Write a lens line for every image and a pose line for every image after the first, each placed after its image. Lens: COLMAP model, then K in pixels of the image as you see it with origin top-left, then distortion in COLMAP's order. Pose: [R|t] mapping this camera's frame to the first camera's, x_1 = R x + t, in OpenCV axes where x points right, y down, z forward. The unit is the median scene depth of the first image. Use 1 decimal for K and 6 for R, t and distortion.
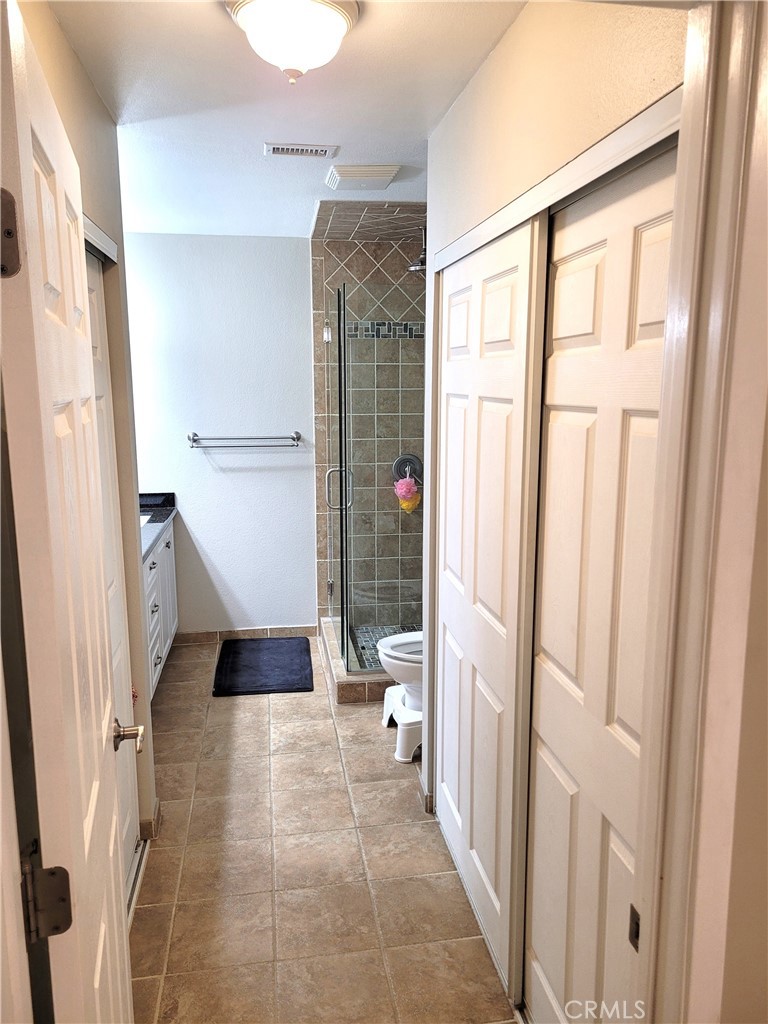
lens RADIAL K [[774.7, 0, 391.1], [0, 774.7, 518.7], [0, 0, 1]] dist [0.052397, -0.040718]
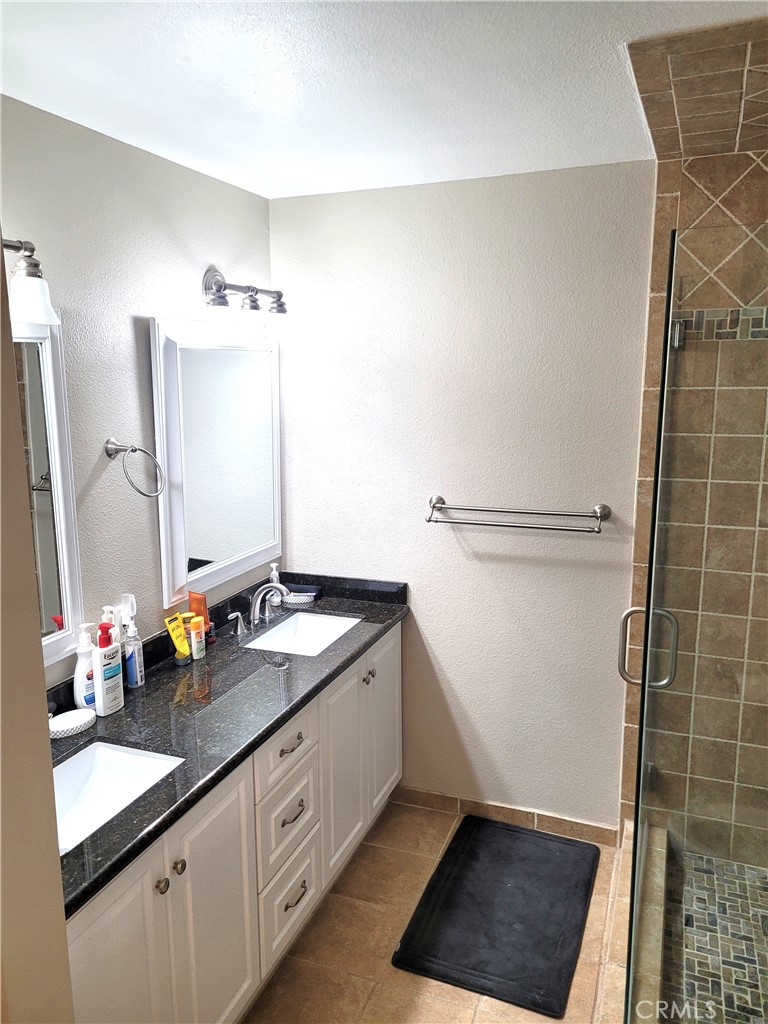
lens RADIAL K [[774.7, 0, 380.9], [0, 774.7, 517.5], [0, 0, 1]] dist [0.052397, -0.040718]
pose [[0.861479, 0.091216, -0.499534, 0.025880], [-0.081539, 0.995817, 0.041219, -0.113476], [0.501205, 0.005222, 0.865313, 0.415465]]
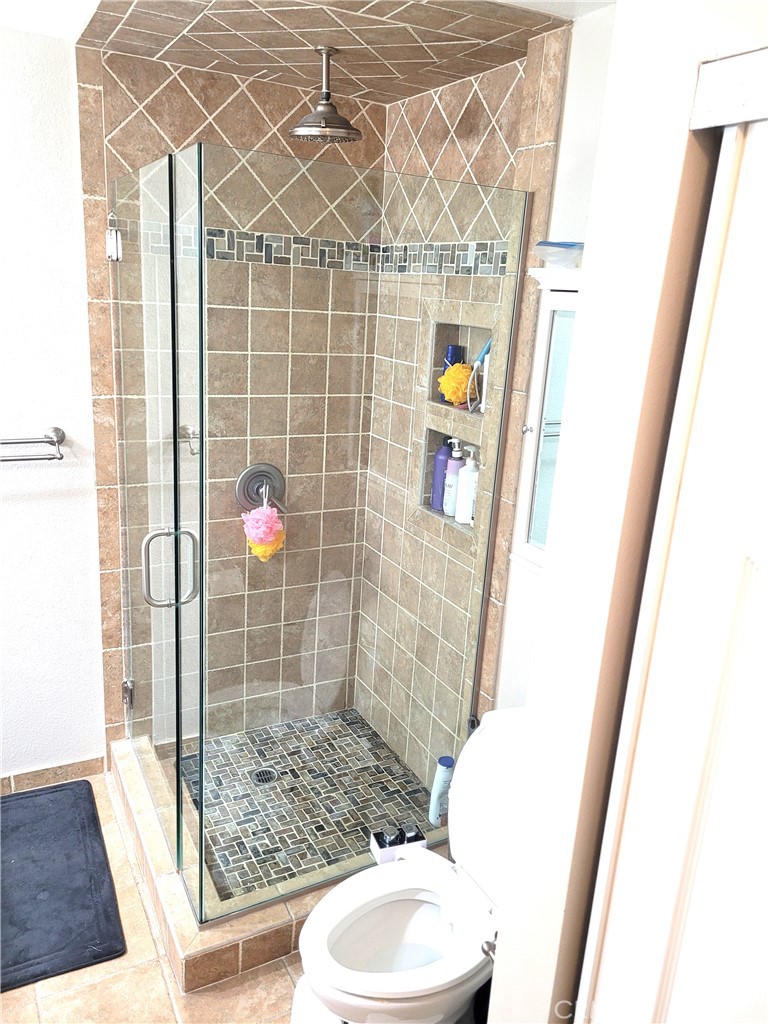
lens RADIAL K [[774.7, 0, 384.7], [0, 774.7, 511.8], [0, 0, 1]] dist [0.052397, -0.040718]
pose [[0.944168, -0.033448, 0.327764, -0.087203], [-0.003277, 0.993831, 0.110858, -0.115379], [-0.329449, -0.105743, 0.938233, 0.419754]]
